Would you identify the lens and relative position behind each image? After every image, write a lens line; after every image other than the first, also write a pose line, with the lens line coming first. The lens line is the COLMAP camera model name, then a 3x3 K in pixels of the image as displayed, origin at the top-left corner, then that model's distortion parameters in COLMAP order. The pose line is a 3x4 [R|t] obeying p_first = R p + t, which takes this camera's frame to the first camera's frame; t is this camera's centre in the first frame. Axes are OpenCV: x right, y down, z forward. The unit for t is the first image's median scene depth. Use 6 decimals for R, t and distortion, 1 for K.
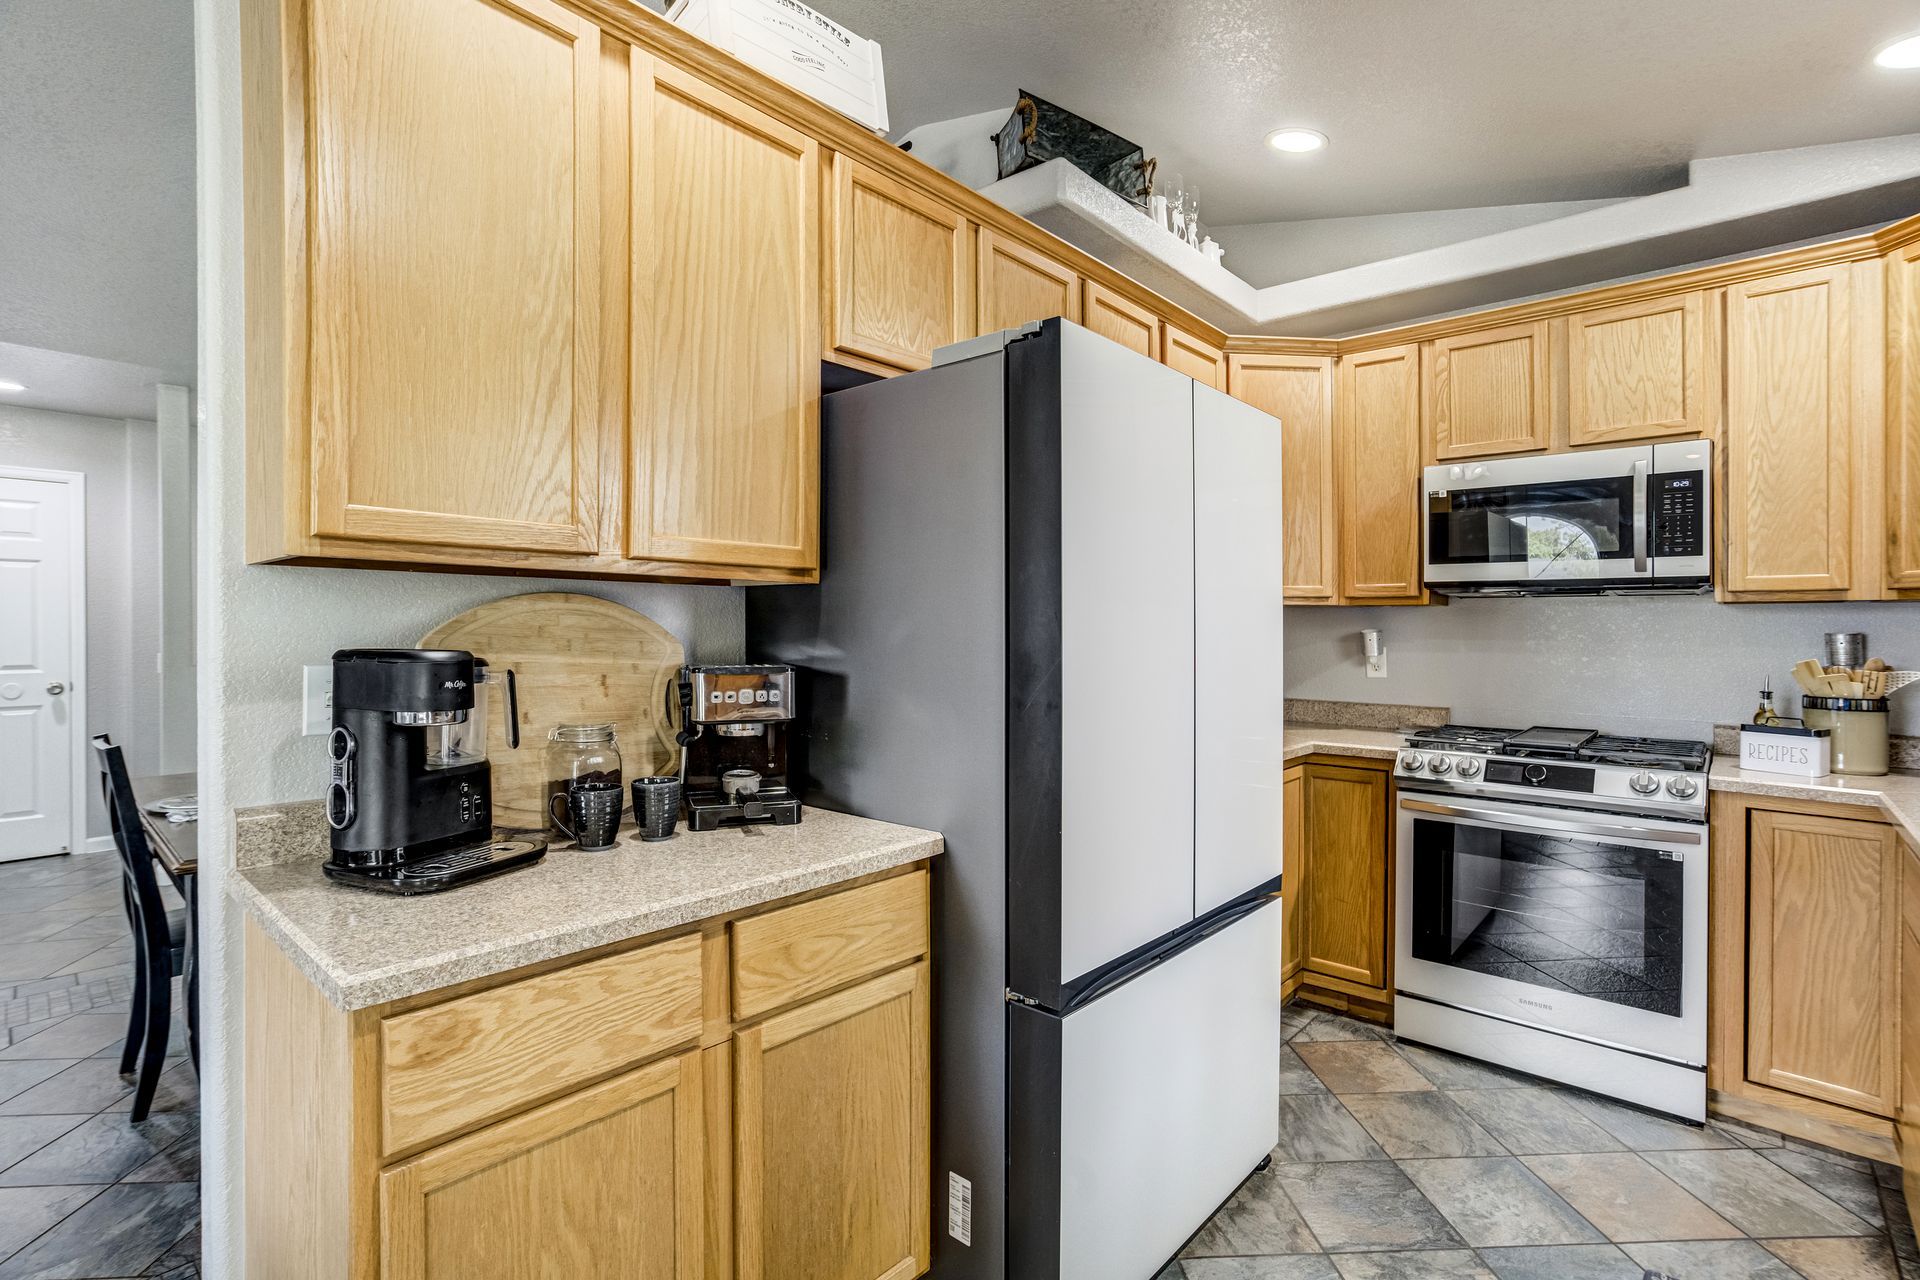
lens RADIAL K [[880.5, 0, 984.6], [0, 880.5, 646.9], [0, 0, 1]] dist [-0.029468, 0.011025]
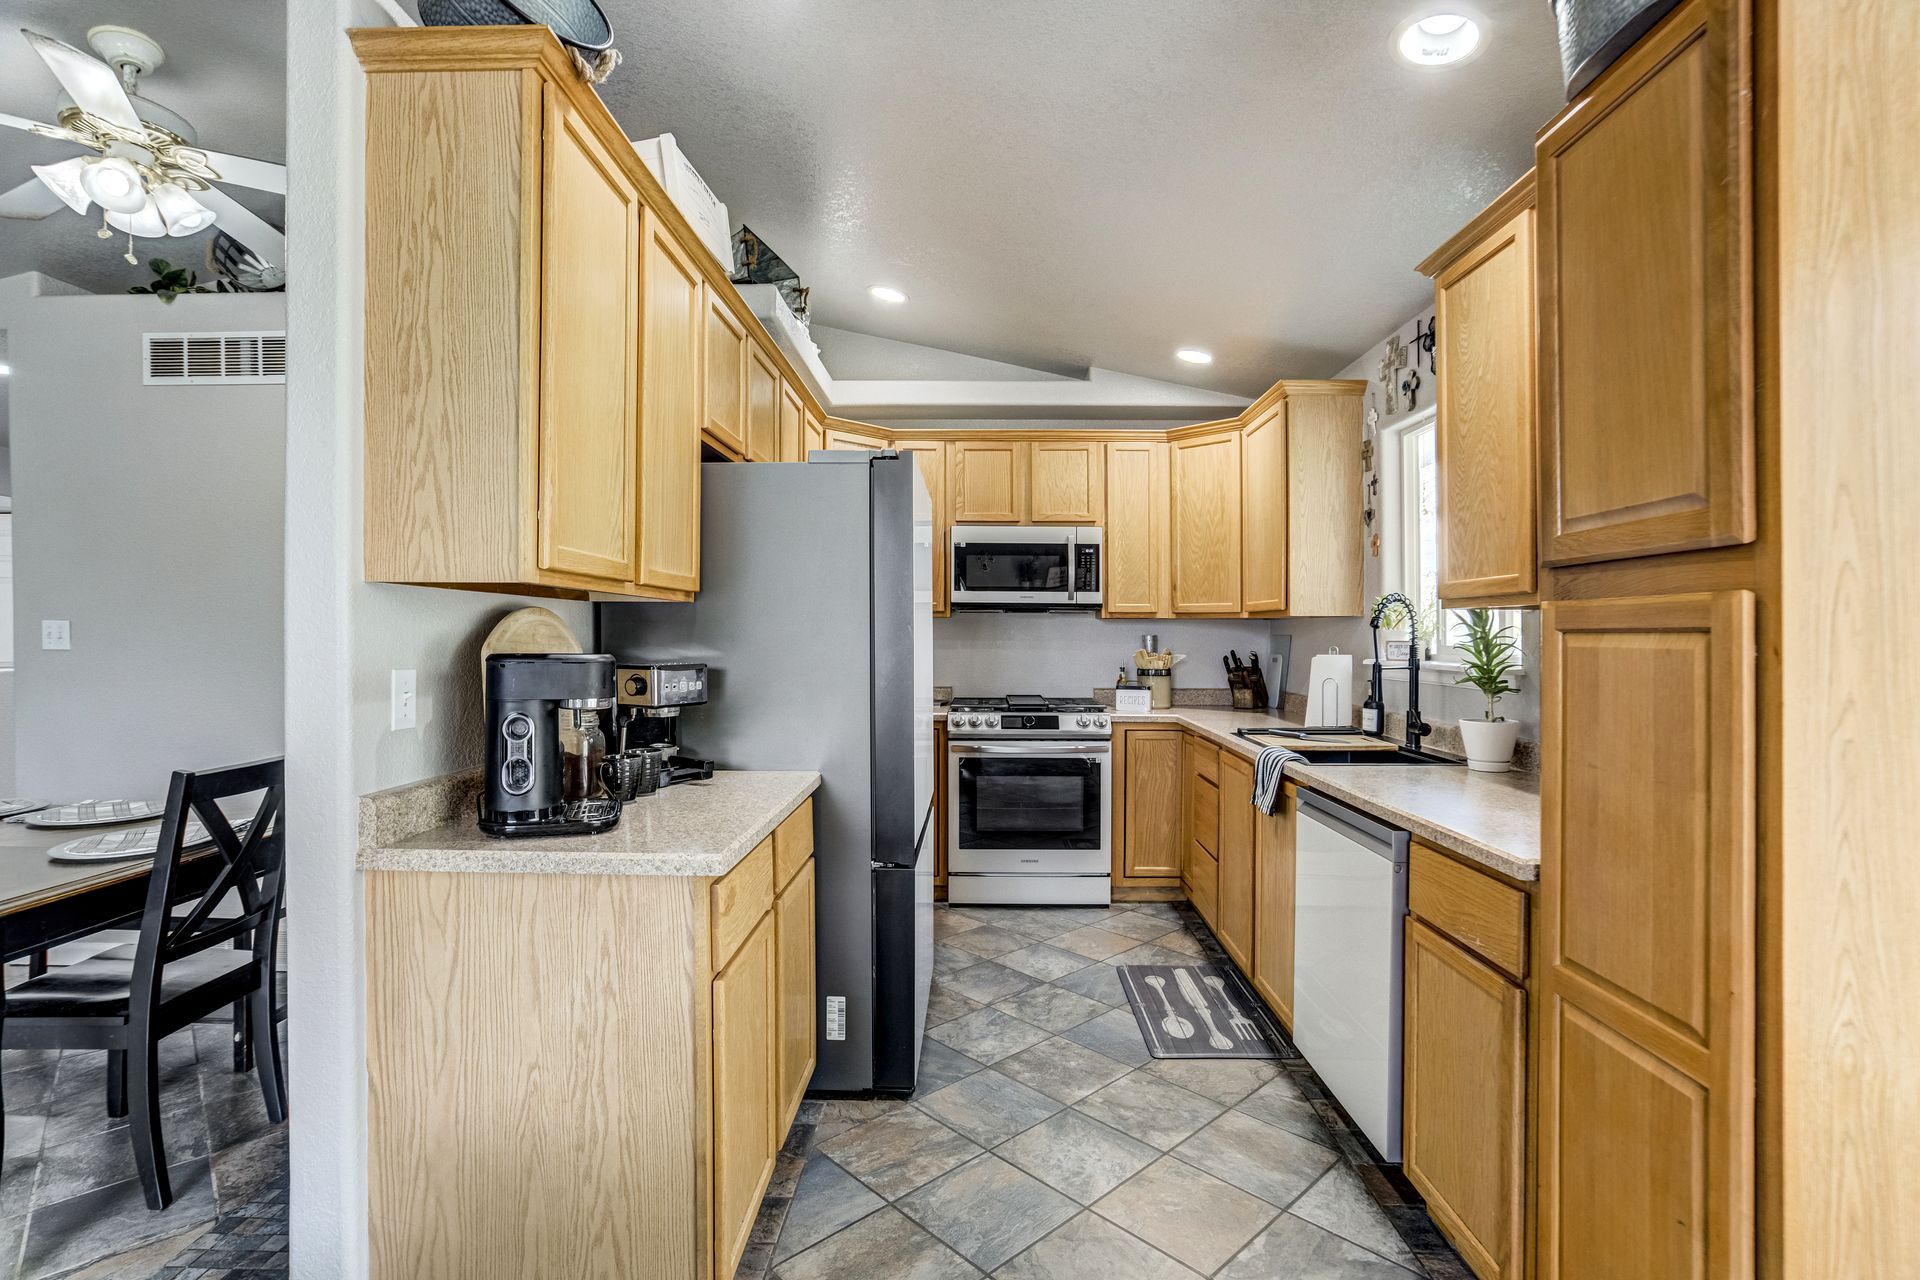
lens RADIAL K [[880.5, 0, 946.0], [0, 880.5, 646.6], [0, 0, 1]] dist [-0.029468, 0.011025]
pose [[0.778281, -0.012053, 0.627800, -0.565257], [0.013079, 0.999910, 0.002983, -0.002977], [-0.627780, 0.005890, 0.778369, -0.212954]]
